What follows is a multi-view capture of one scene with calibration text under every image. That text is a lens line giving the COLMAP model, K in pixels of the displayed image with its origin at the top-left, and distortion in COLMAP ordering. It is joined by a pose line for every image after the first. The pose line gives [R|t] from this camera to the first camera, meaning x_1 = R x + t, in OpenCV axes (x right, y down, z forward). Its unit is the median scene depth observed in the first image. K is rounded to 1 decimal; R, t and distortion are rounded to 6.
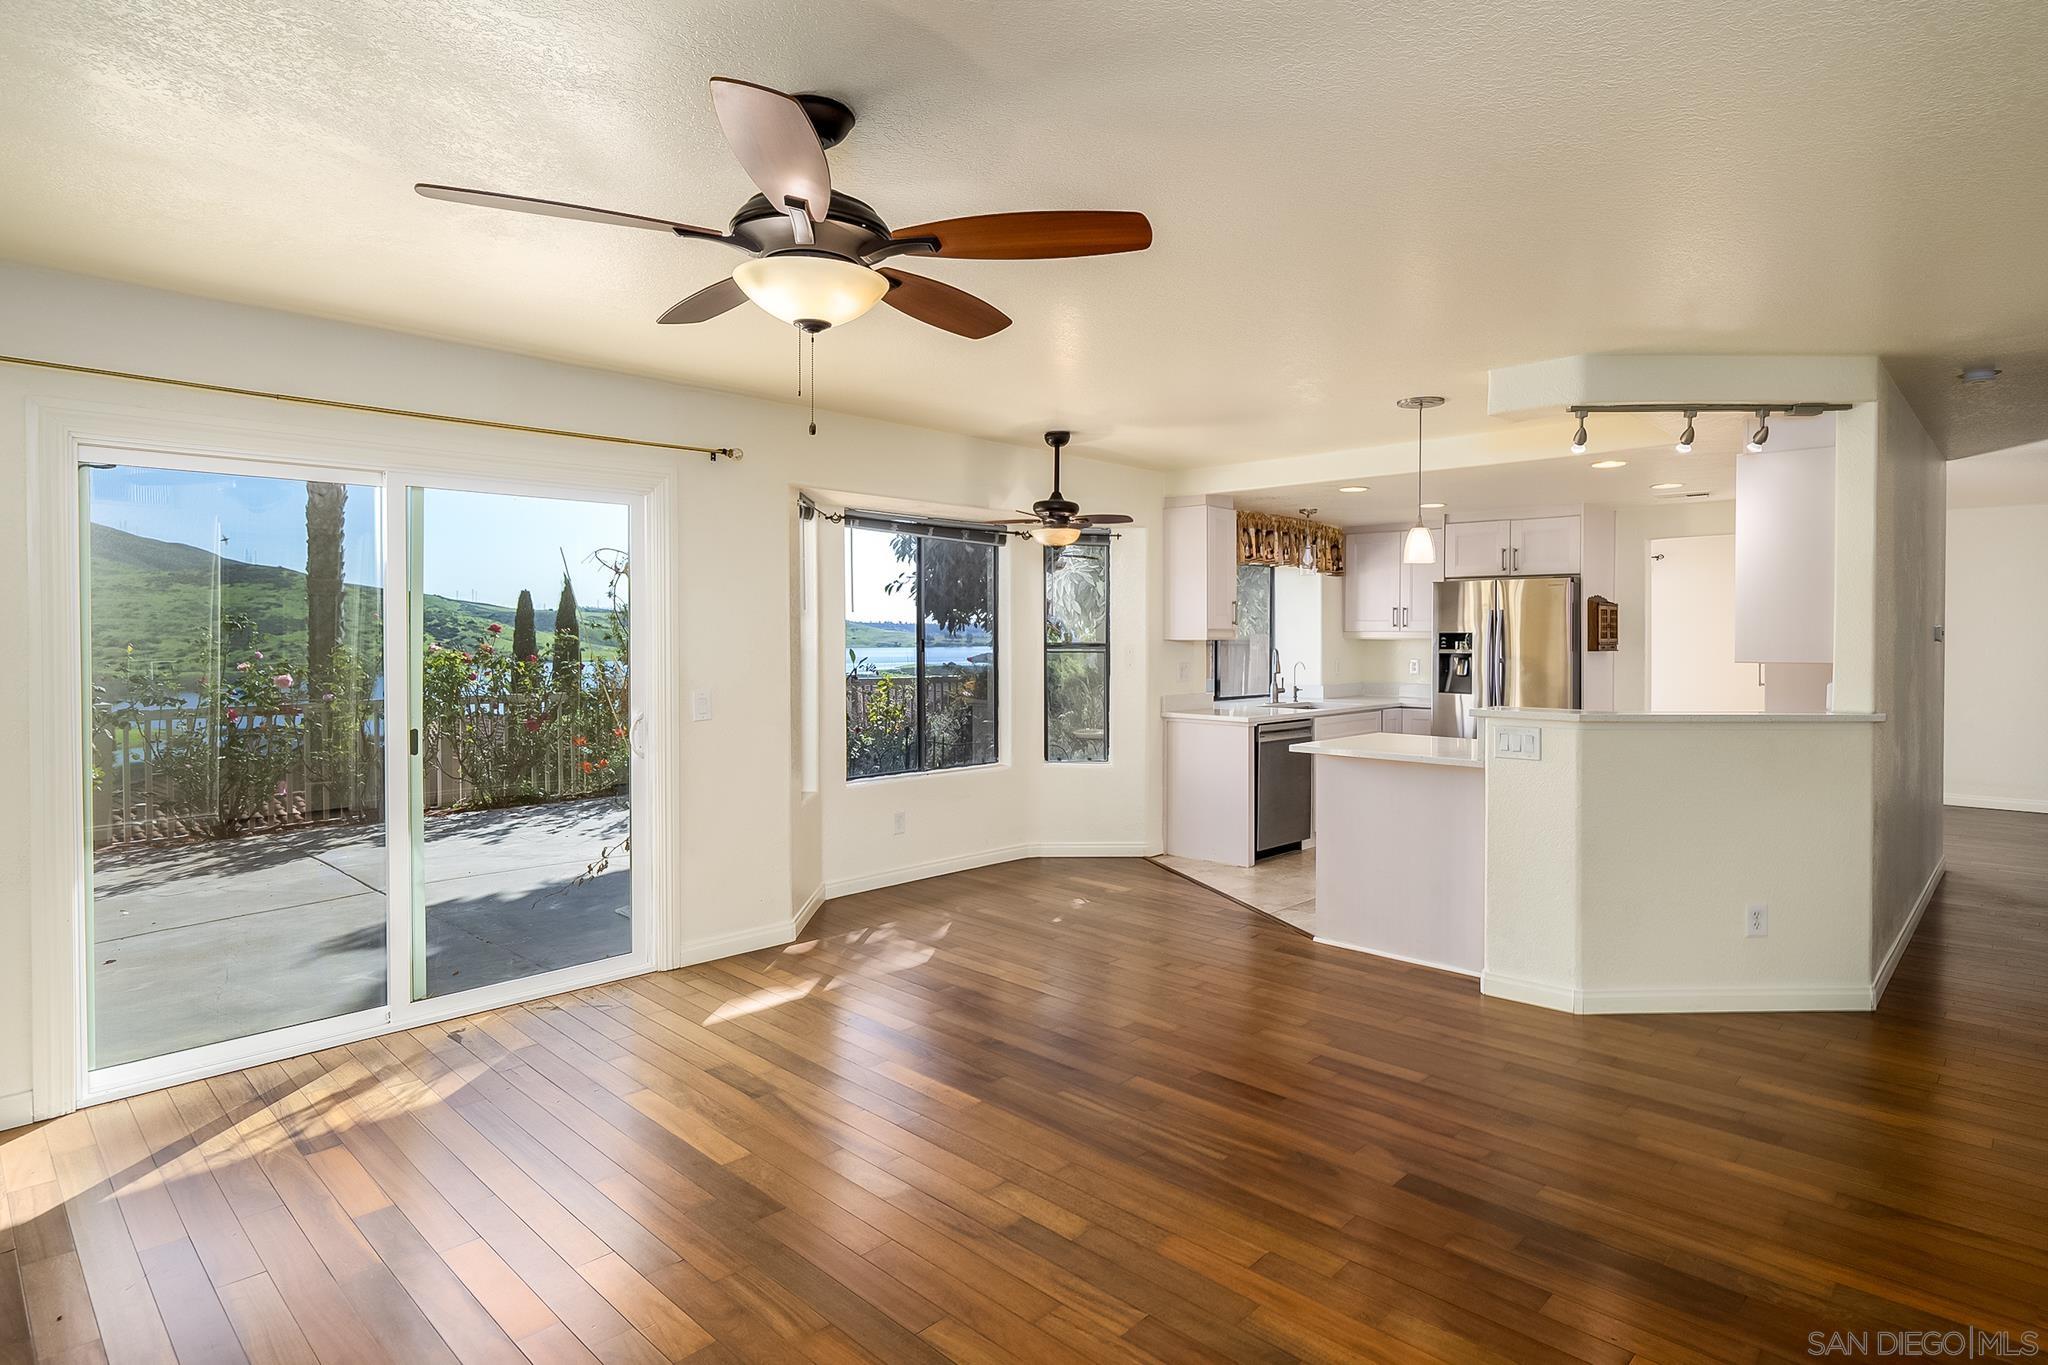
lens RADIAL K [[1141.8, 0, 1016.9], [0, 1141.8, 638.9], [0, 0, 1]] dist [-0.000113, -0.000005]
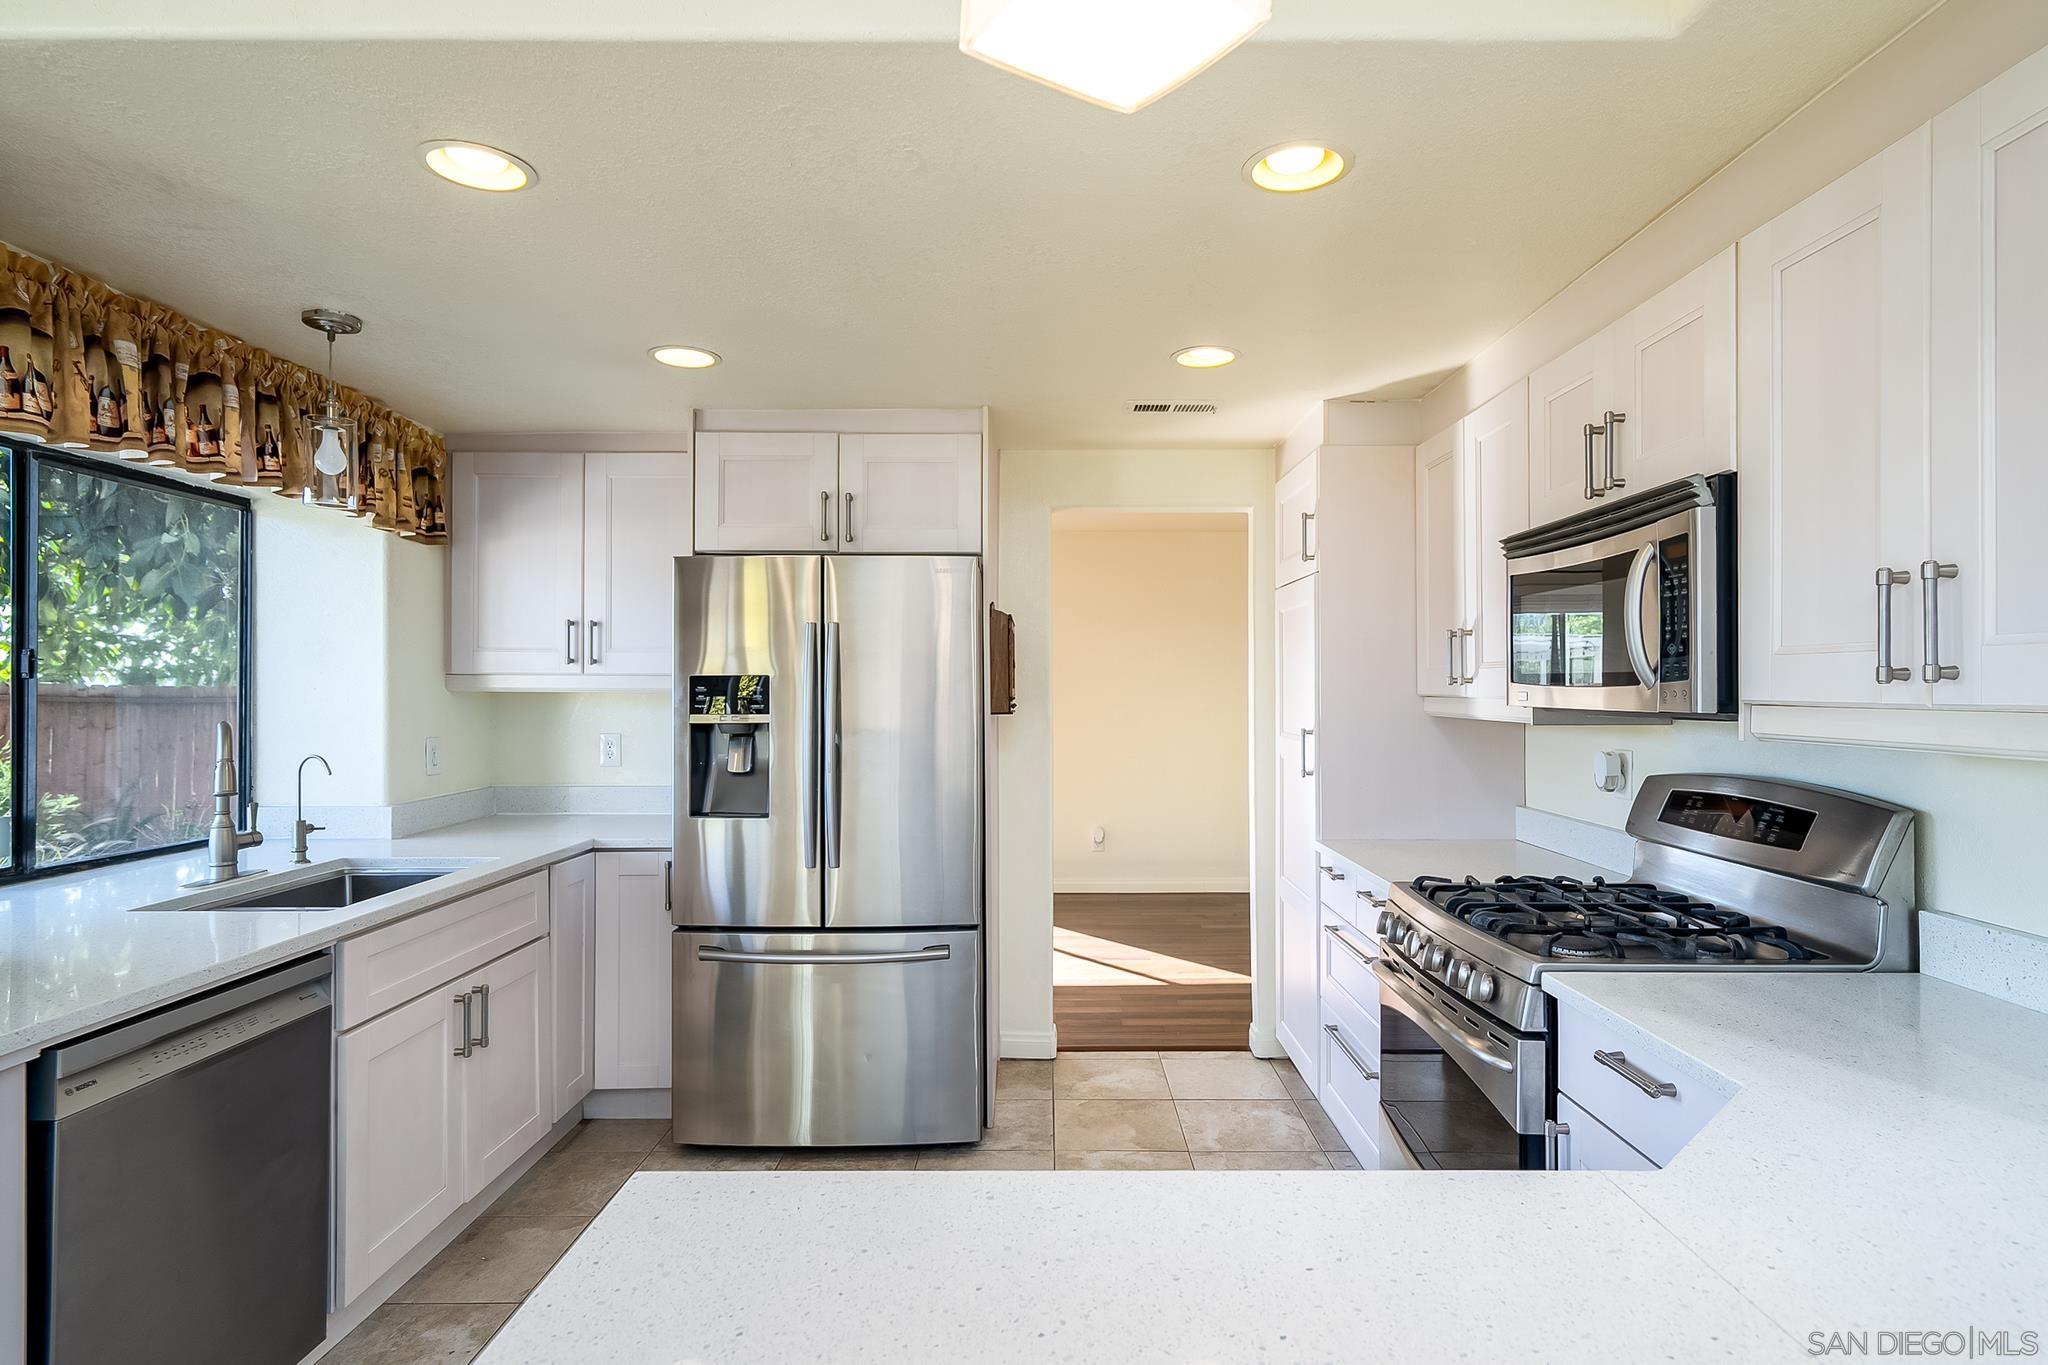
lens RADIAL K [[1127.4, 0, 1055.9], [0, 1127.4, 677.1], [0, 0, 1]] dist [-0.001155, 0.000060]
pose [[0.719131, 0.003461, 0.694866, 0.175452], [0.005769, 0.999923, -0.010951, 0.000618], [-0.694851, 0.011884, 0.719056, 0.600764]]
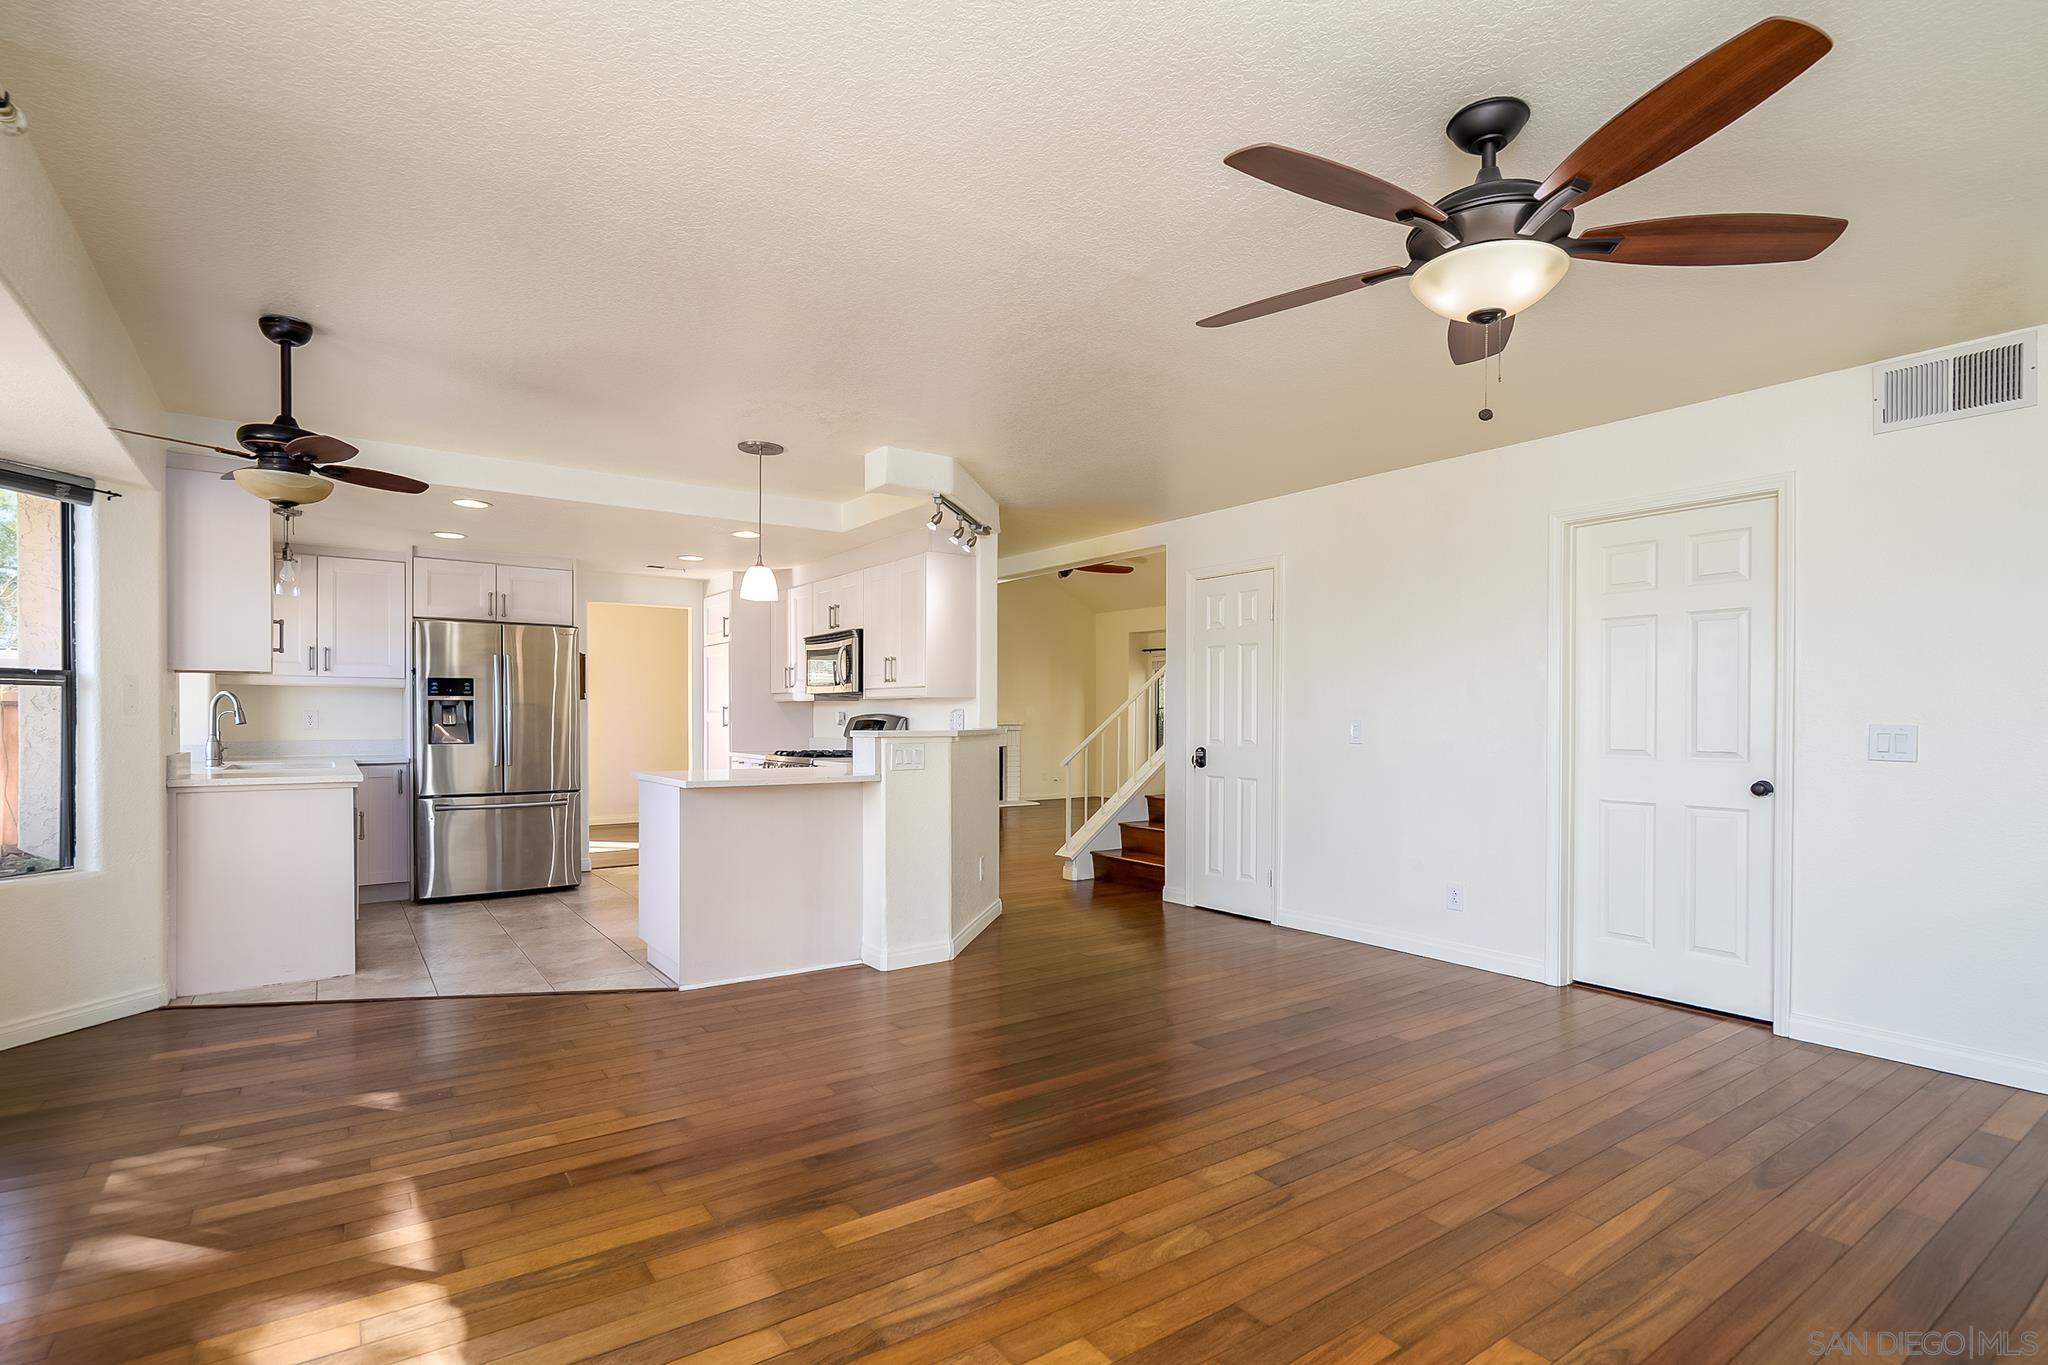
lens RADIAL K [[996.8, 0, 1117.4], [0, 996.8, 722.7], [0, 0, 1]] dist [0.000943, -0.000118]
pose [[0.124957, -0.006780, 0.992139, -0.338061], [0.004922, 0.999969, 0.006213, 0.027867], [-0.992150, 0.004107, 0.124987, 0.363802]]
